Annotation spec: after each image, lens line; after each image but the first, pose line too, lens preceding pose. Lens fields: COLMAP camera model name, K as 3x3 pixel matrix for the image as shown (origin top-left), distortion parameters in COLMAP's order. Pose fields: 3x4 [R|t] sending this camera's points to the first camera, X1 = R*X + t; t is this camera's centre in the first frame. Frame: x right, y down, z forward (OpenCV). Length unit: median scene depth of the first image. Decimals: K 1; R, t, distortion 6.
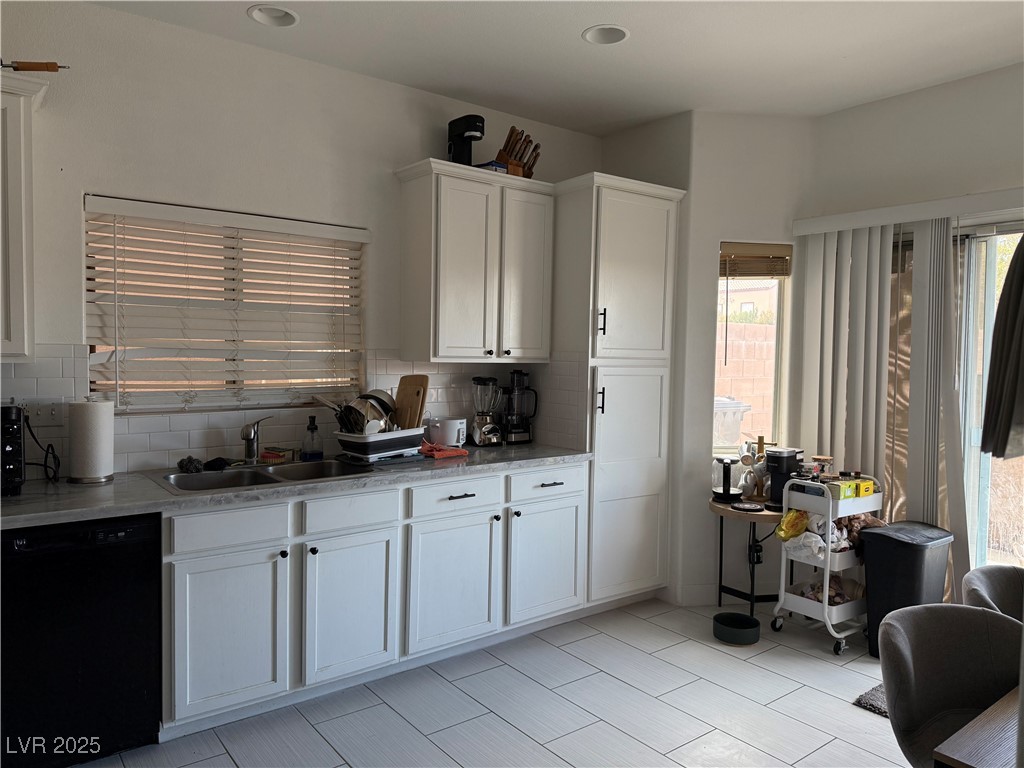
lens RADIAL K [[716.1, 0, 515.2], [0, 716.1, 385.4], [0, 0, 1]] dist [0.059436, -0.016981]
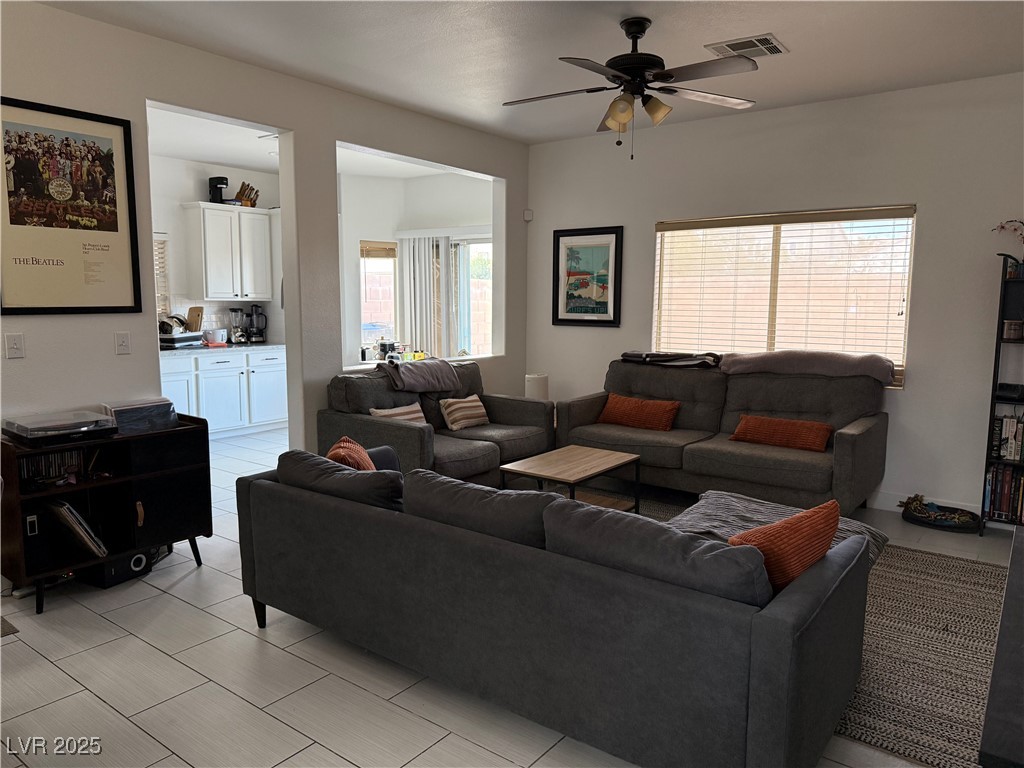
lens RADIAL K [[716.1, 0, 511.9], [0, 716.1, 384.3], [0, 0, 1]] dist [0.059436, -0.016981]
pose [[0.963346, -0.035136, 0.265951, 0.159306], [0.013975, 0.996612, 0.081046, 0.048802], [-0.267897, -0.074359, 0.960574, -1.171634]]
